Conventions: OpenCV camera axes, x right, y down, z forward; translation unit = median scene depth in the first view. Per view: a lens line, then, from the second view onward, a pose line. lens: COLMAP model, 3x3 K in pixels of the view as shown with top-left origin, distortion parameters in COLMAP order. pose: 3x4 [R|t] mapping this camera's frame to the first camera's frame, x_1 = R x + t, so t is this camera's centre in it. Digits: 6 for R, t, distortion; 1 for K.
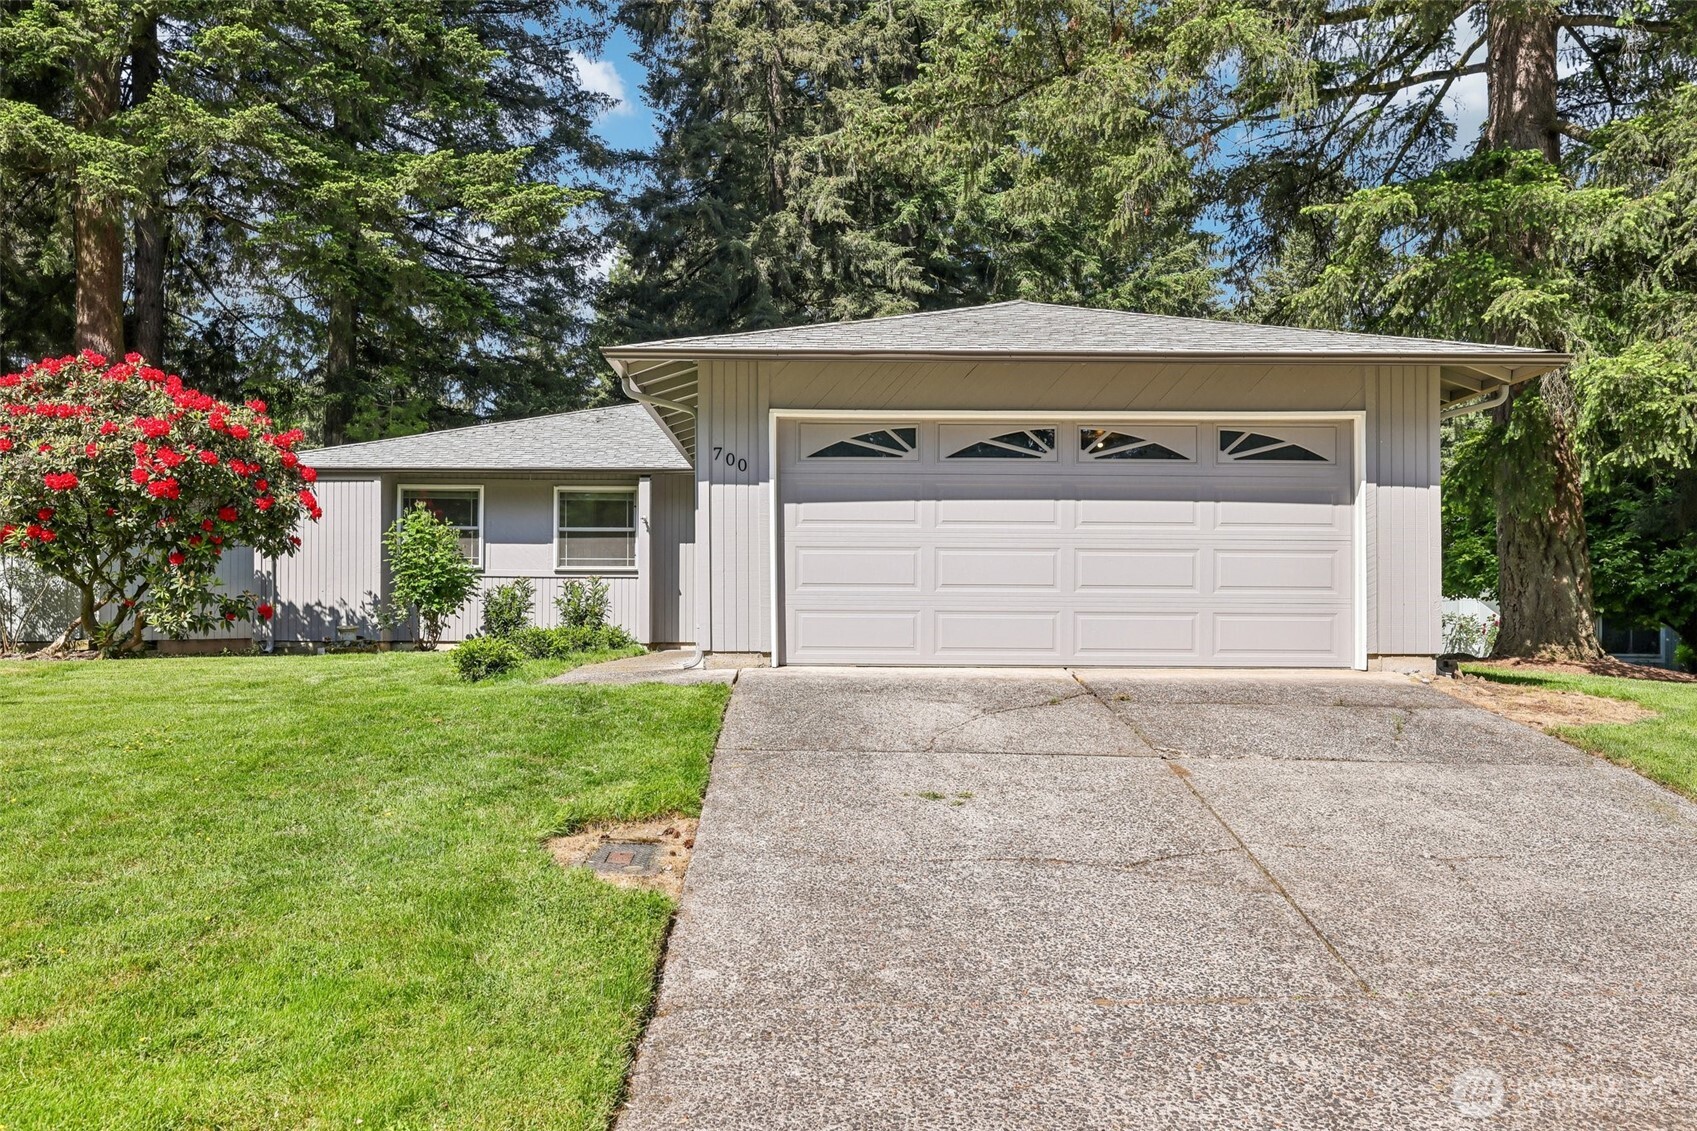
lens RADIAL K [[1483.3, 0, 849.5], [0, 1483.3, 563.2], [0, 0, 1]] dist [0.044869, 0.000431]
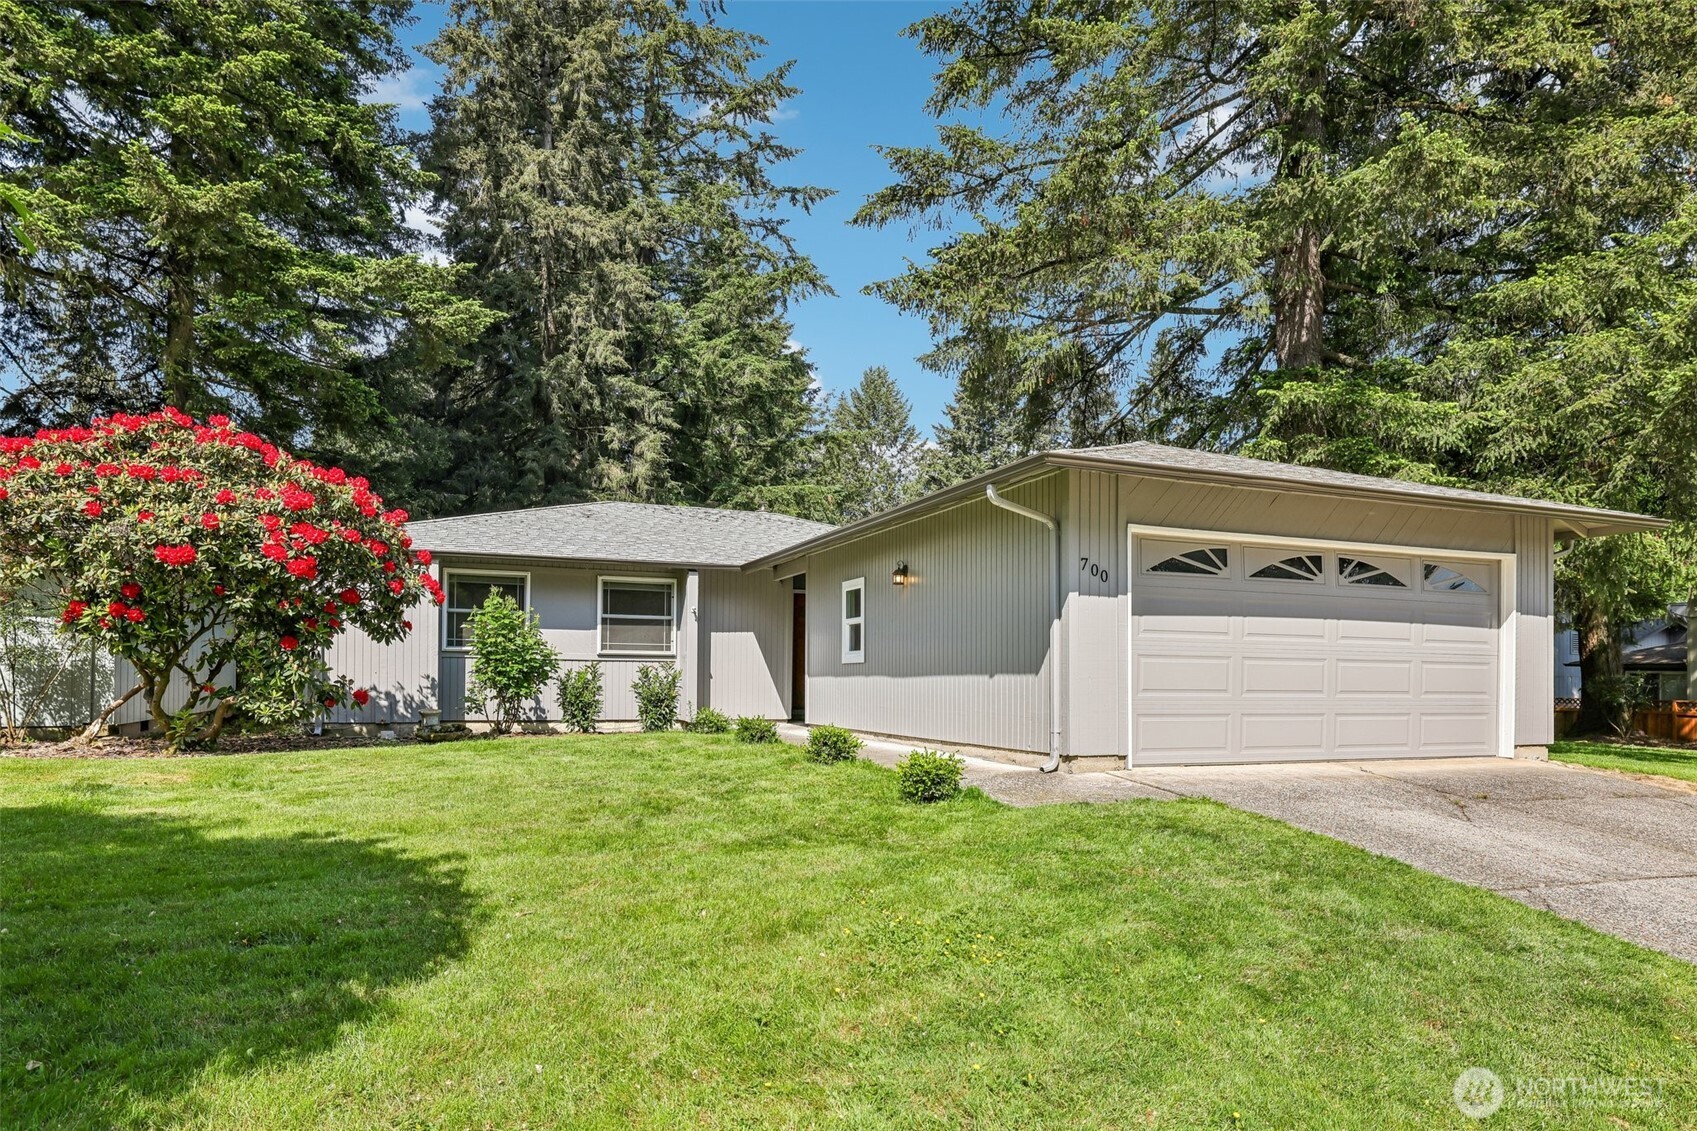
lens RADIAL K [[1045.6, 0, 871.4], [0, 1045.6, 634.3], [0, 0, 1]] dist [-0.001208, 0.001402]
pose [[0.928638, 0.020586, 0.370414, -0.307309], [-0.021036, 0.999775, -0.002827, -0.012331], [-0.370389, -0.005166, 0.928862, 0.235722]]
